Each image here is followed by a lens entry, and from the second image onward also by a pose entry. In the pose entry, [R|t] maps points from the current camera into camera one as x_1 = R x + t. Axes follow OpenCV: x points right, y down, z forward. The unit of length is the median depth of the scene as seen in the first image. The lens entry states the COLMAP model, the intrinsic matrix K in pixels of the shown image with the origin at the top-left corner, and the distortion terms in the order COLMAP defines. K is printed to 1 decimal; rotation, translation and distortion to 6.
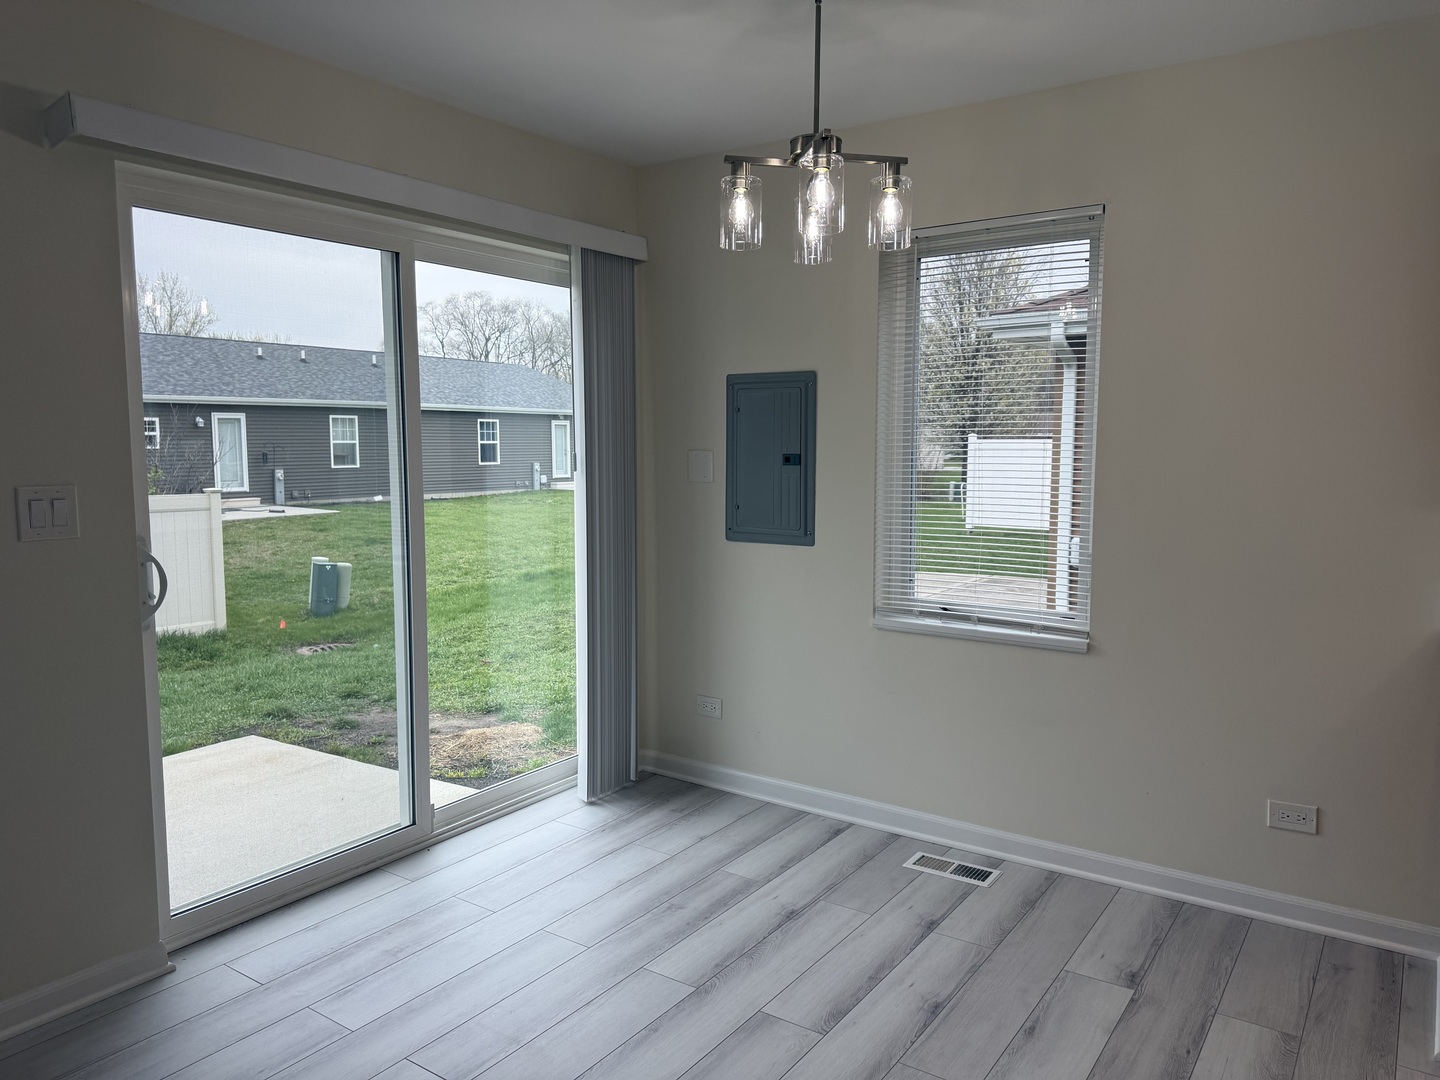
lens RADIAL K [[1011.8, 0, 723.2], [0, 1011.8, 537.1], [0, 0, 1]] dist [0.060853, -0.073023]
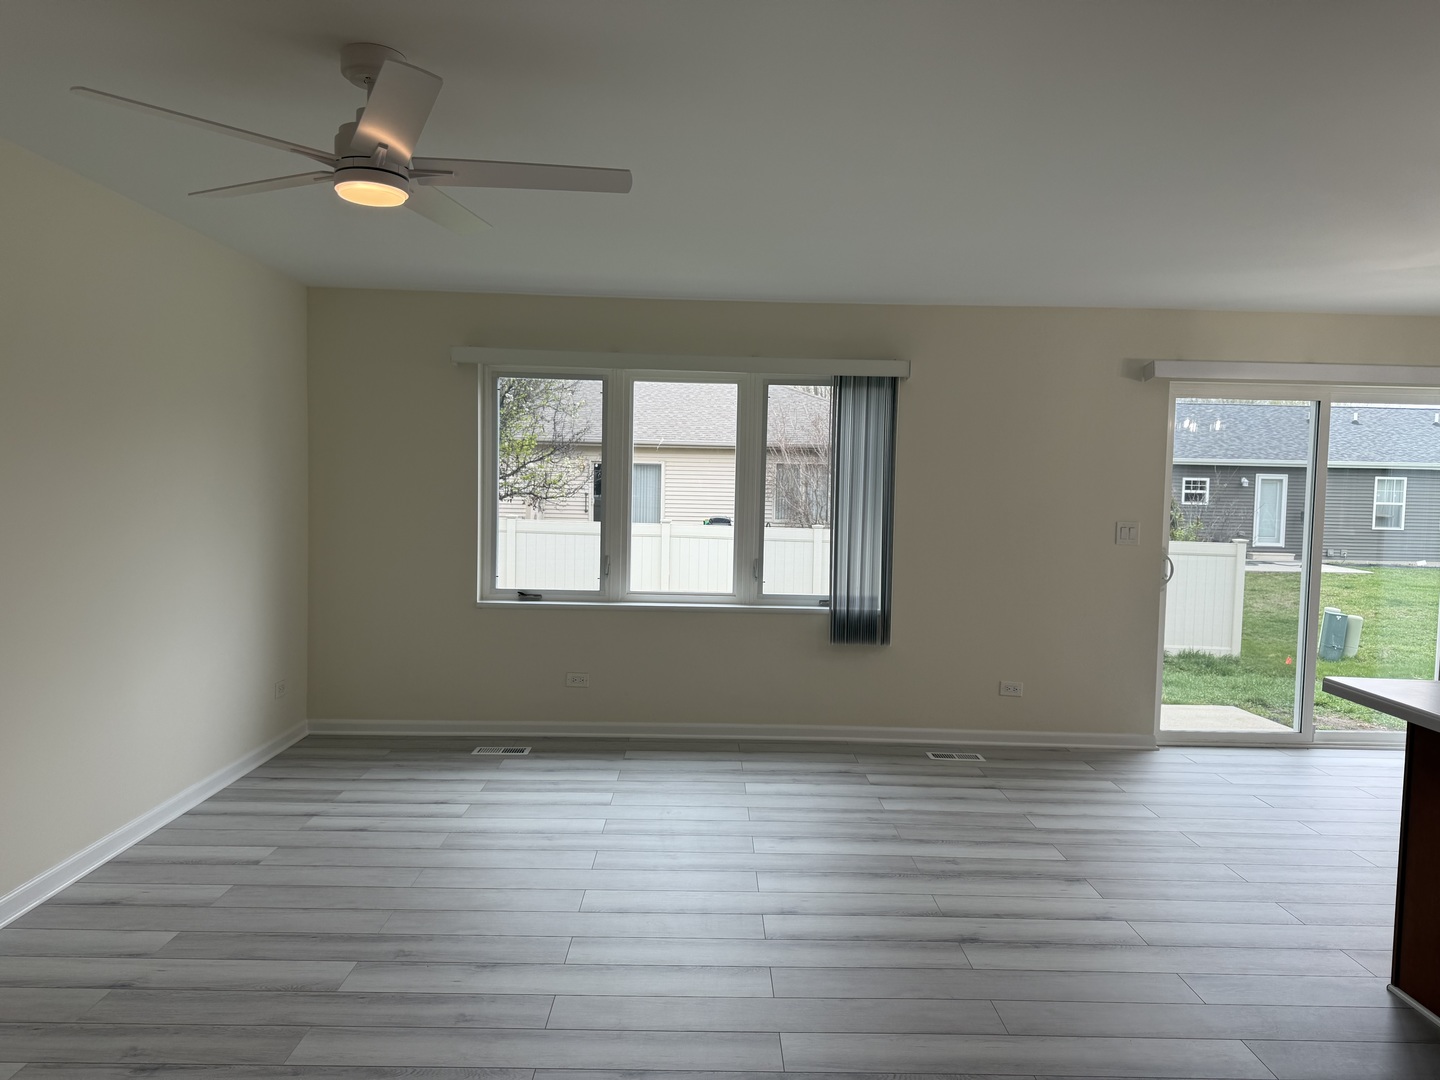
lens RADIAL K [[1011.8, 0, 723.2], [0, 1011.8, 537.1], [0, 0, 1]] dist [0.060853, -0.073023]
pose [[0.581337, 0.057808, -0.811607, 0.116601], [-0.102506, 0.994729, -0.002572, 0.014324], [0.807180, 0.084690, 0.584198, -0.185216]]
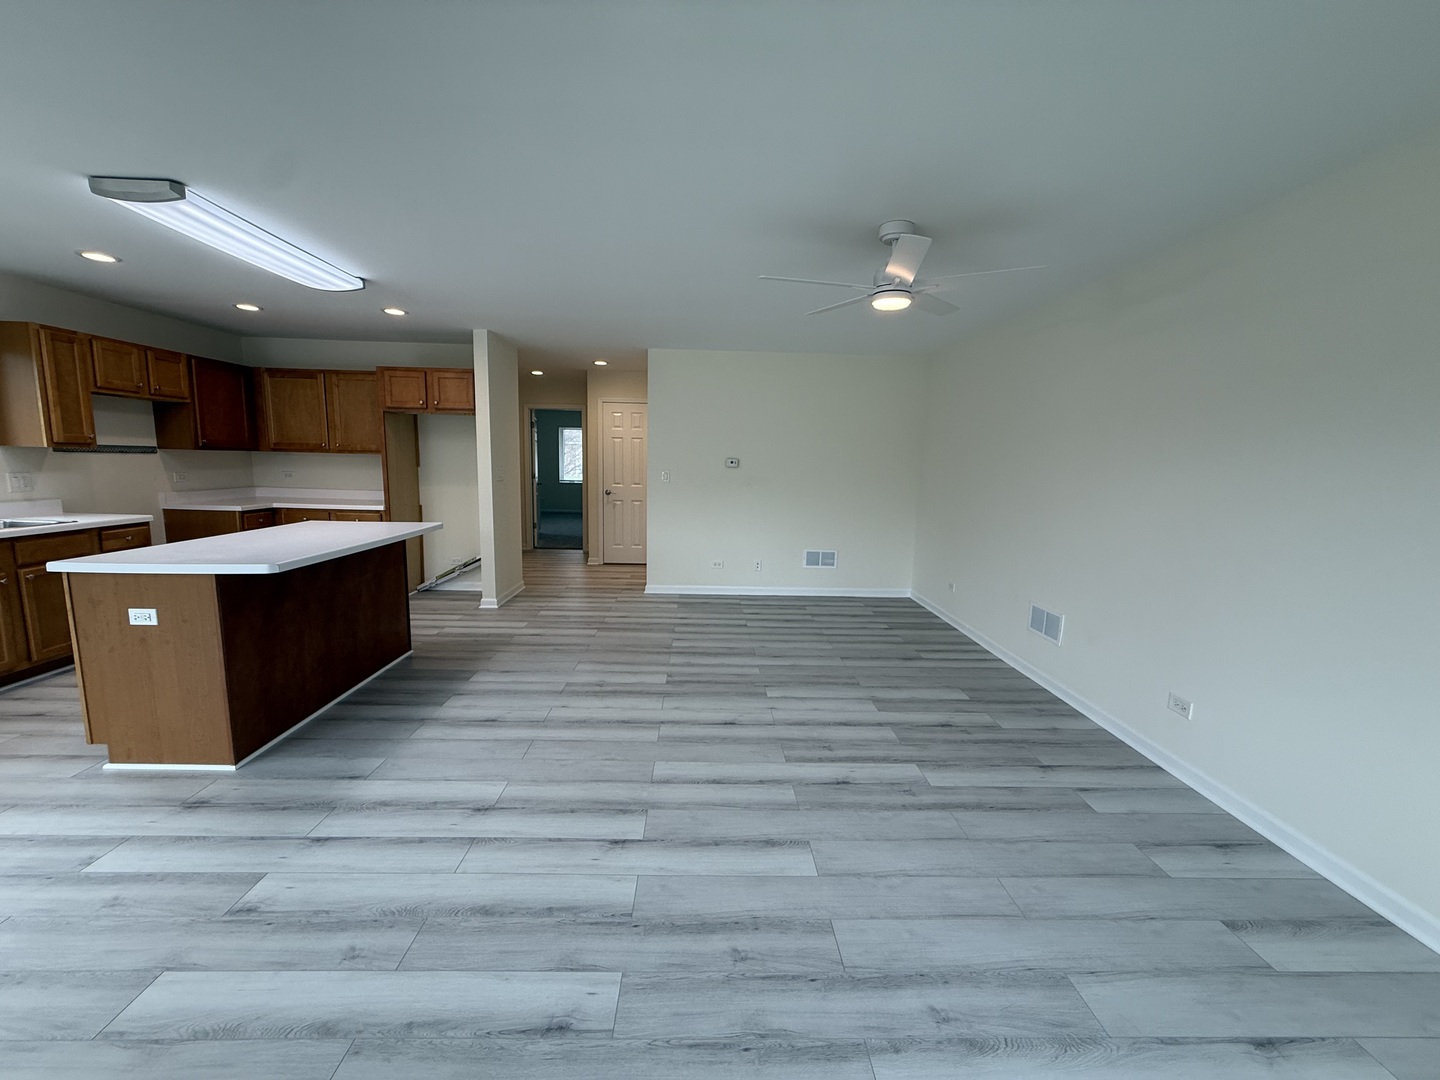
lens RADIAL K [[571.1, 0, 716.2], [0, 571.1, 540.6], [0, 0, 1]] dist [-0.000423, 0.000330]
pose [[-0.589604, -0.125490, 0.797884, -0.176316], [0.055906, 0.979147, 0.195311, -0.001744], [-0.805755, 0.159763, -0.570293, 0.019376]]
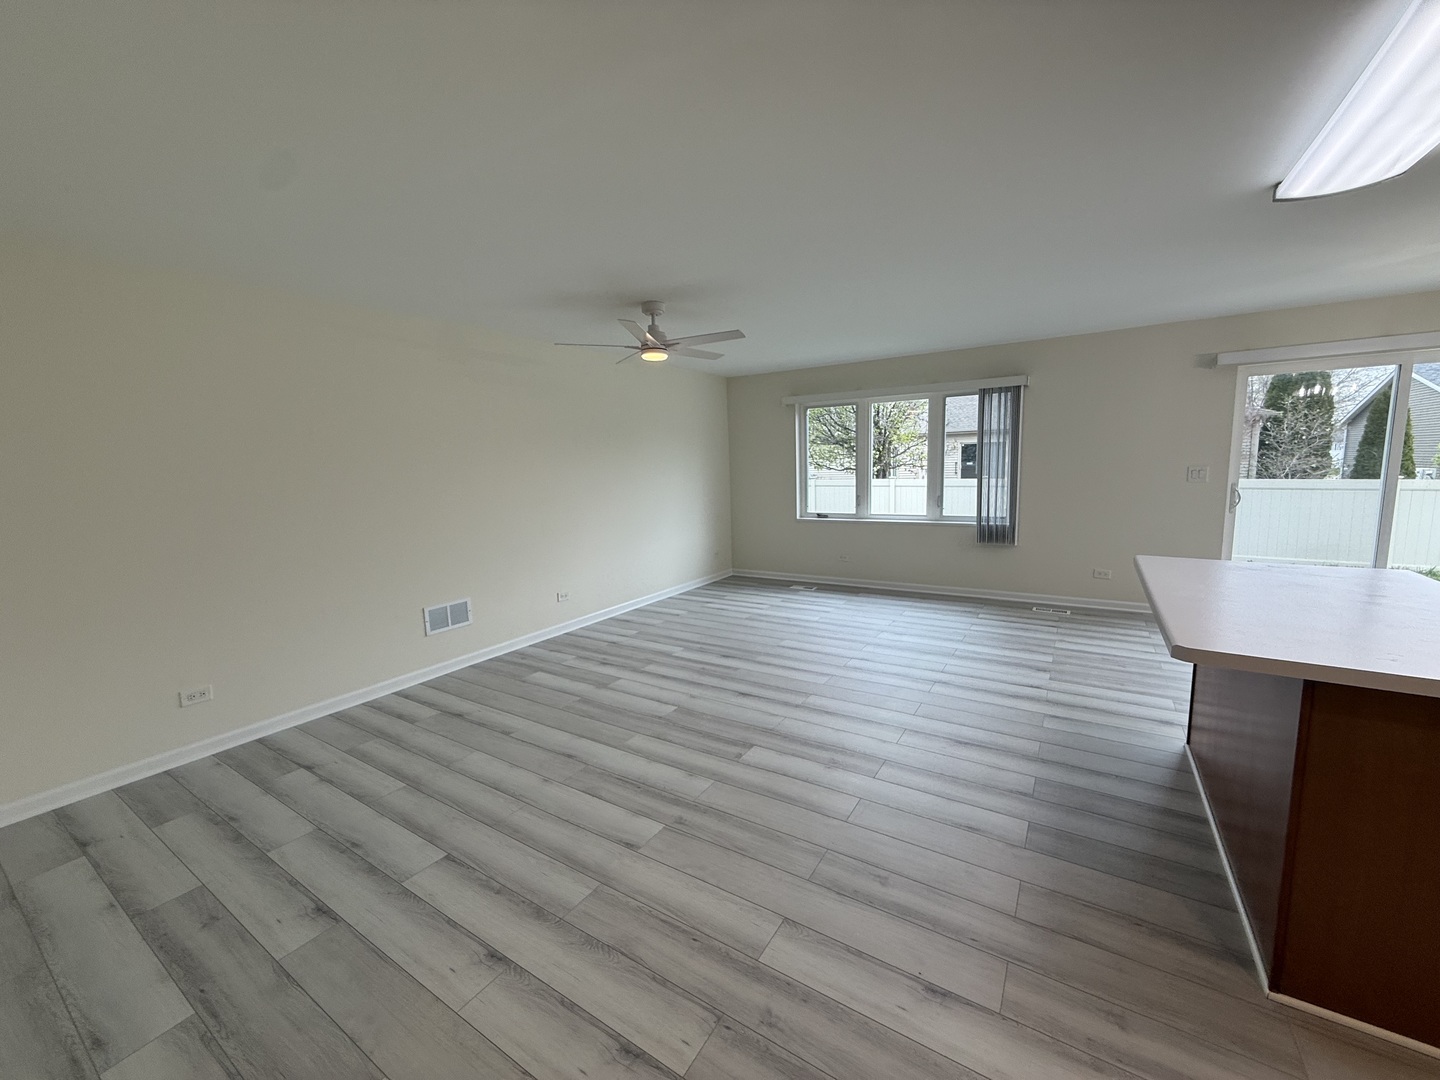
lens RADIAL K [[571.1, 0, 716.2], [0, 571.1, 540.6], [0, 0, 1]] dist [-0.000423, 0.000330]
pose [[0.034763, 0.136067, -0.990089, 0.204856], [-0.066274, 0.988821, 0.133566, 0.008282], [0.997196, 0.060974, 0.043392, -0.117398]]
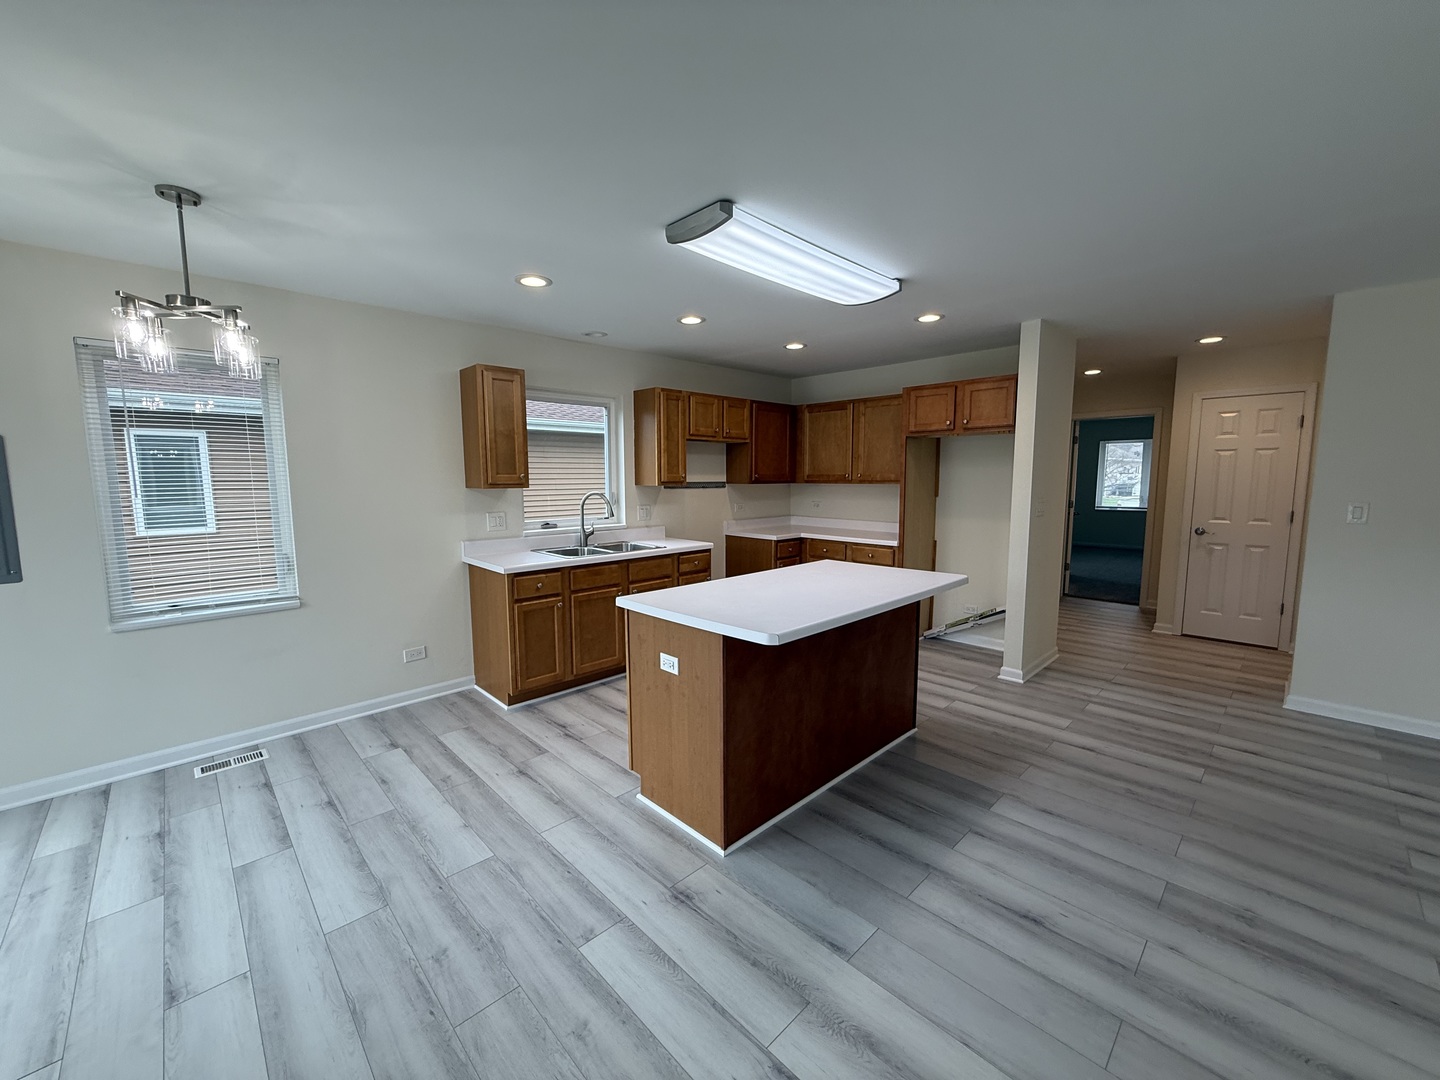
lens RADIAL K [[571.1, 0, 716.2], [0, 571.1, 540.6], [0, 0, 1]] dist [-0.000423, 0.000330]
pose [[0.196092, -0.109282, 0.974477, -0.101577], [0.100108, 0.990809, 0.090969, -0.004777], [-0.975462, 0.079715, 0.205230, 0.013622]]
